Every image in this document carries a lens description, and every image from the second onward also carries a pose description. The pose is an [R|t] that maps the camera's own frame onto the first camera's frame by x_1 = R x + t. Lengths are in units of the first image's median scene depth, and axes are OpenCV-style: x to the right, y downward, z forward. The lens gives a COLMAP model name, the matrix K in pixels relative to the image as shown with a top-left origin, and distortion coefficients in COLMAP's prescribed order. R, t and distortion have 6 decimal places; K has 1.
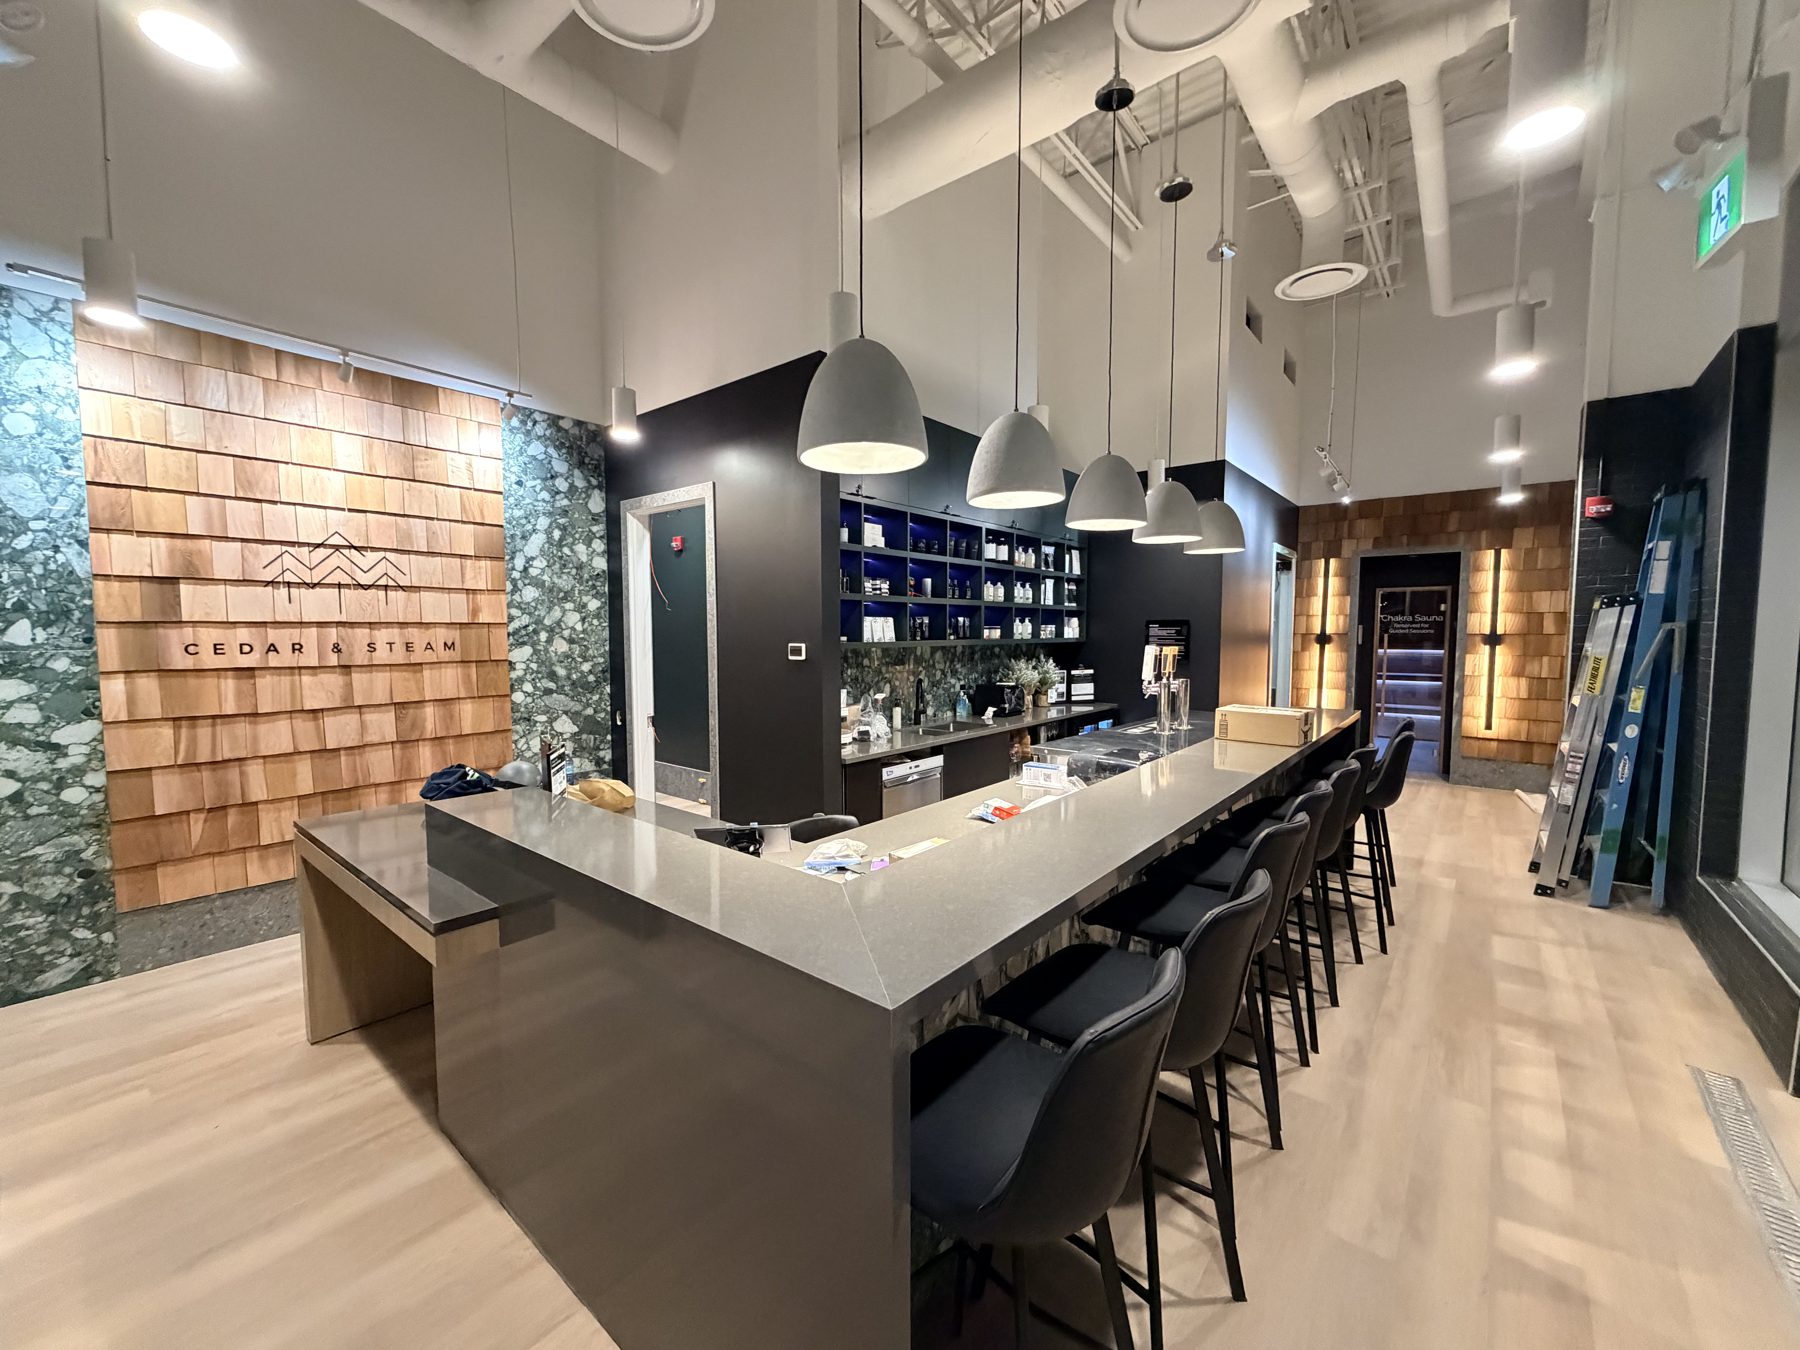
lens RADIAL K [[720.7, 0, 900.0], [0, 720.7, 675.0], [0, 0, 1]] dist [0.010211, -0.000250]
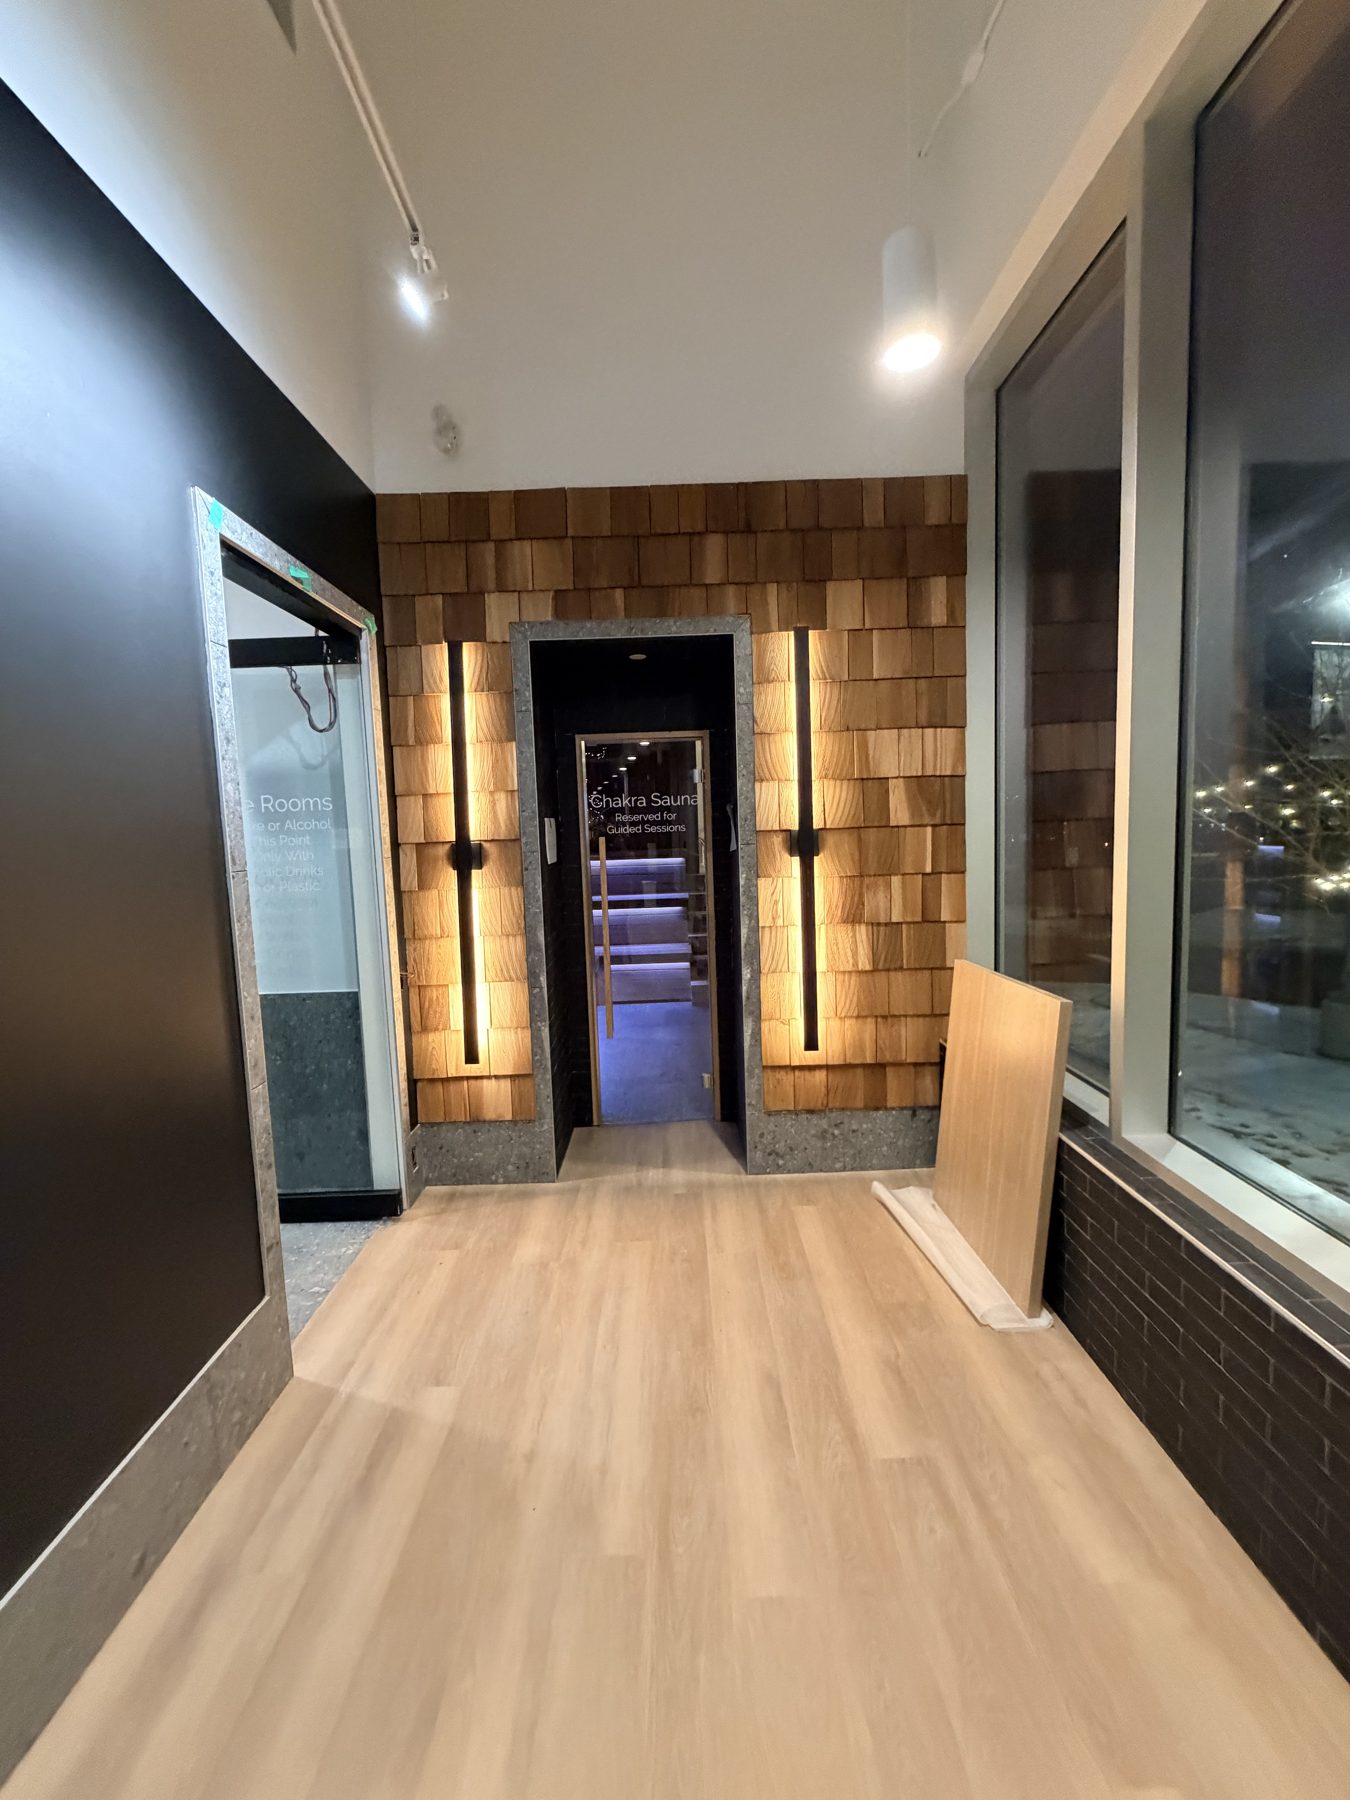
lens RADIAL K [[720.7, 0, 675.0], [0, 720.7, 900.0], [0, 0, 1]] dist [0.010211, -0.000250]
pose [[0.767876, -0.090975, 0.634106, 0.457133], [0.074910, 0.995825, 0.052158, -0.040595], [-0.636204, 0.007450, 0.771485, 0.681498]]
